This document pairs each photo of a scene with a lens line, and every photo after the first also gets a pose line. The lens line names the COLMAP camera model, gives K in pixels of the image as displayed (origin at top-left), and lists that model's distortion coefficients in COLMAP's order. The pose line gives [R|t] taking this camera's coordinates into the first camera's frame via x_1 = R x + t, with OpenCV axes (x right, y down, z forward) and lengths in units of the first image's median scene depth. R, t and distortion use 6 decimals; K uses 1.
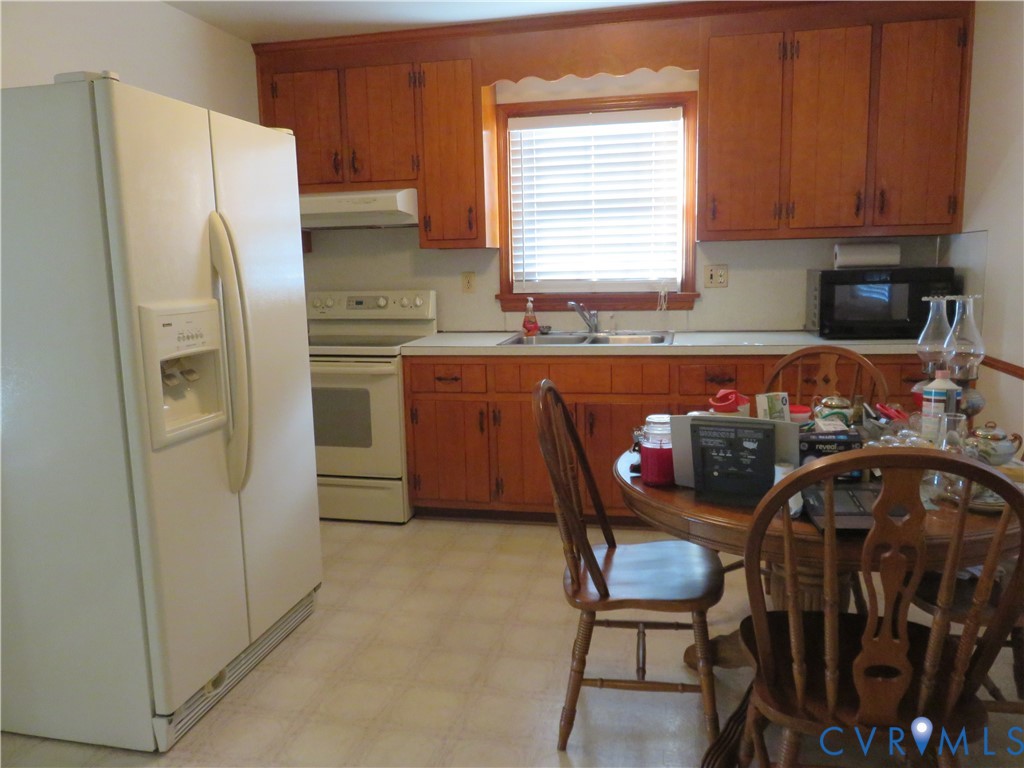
lens RADIAL K [[771.5, 0, 512.0], [0, 771.5, 384.0], [0, 0, 1]] dist [-0.001929, -0.002761]
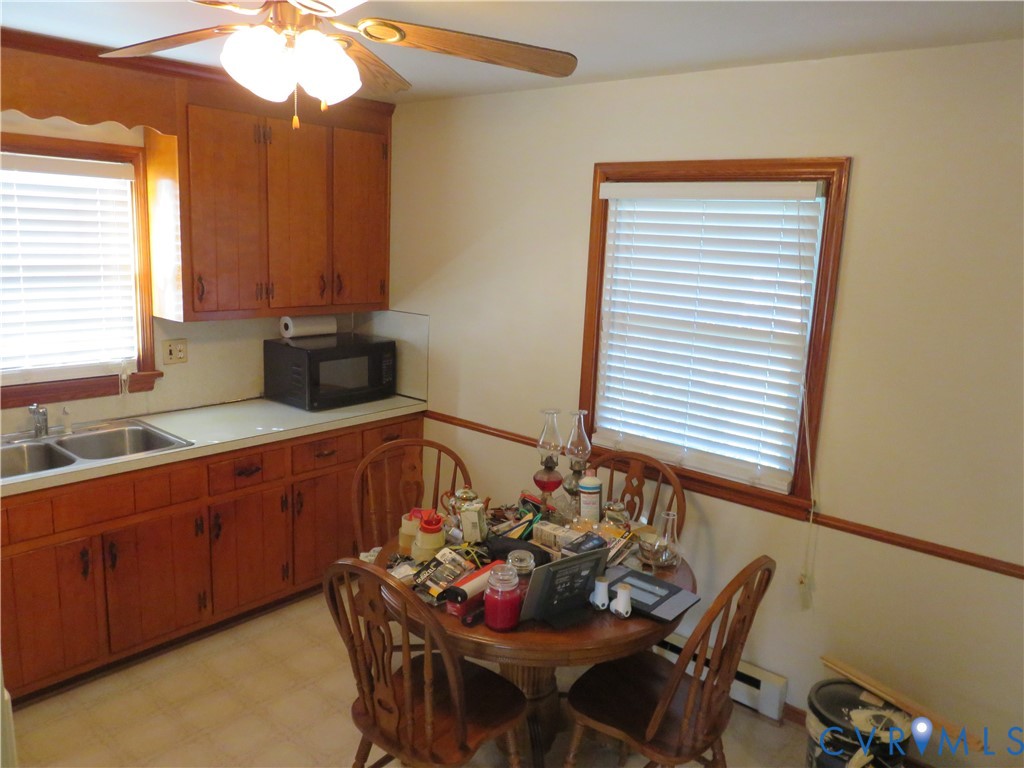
lens RADIAL K [[771.5, 0, 512.0], [0, 771.5, 384.0], [0, 0, 1]] dist [-0.001929, -0.002761]
pose [[0.472876, -0.126249, 0.872038, -0.354969], [0.086394, 0.991557, 0.096704, -0.157518], [-0.876883, 0.029610, 0.479790, 0.212872]]
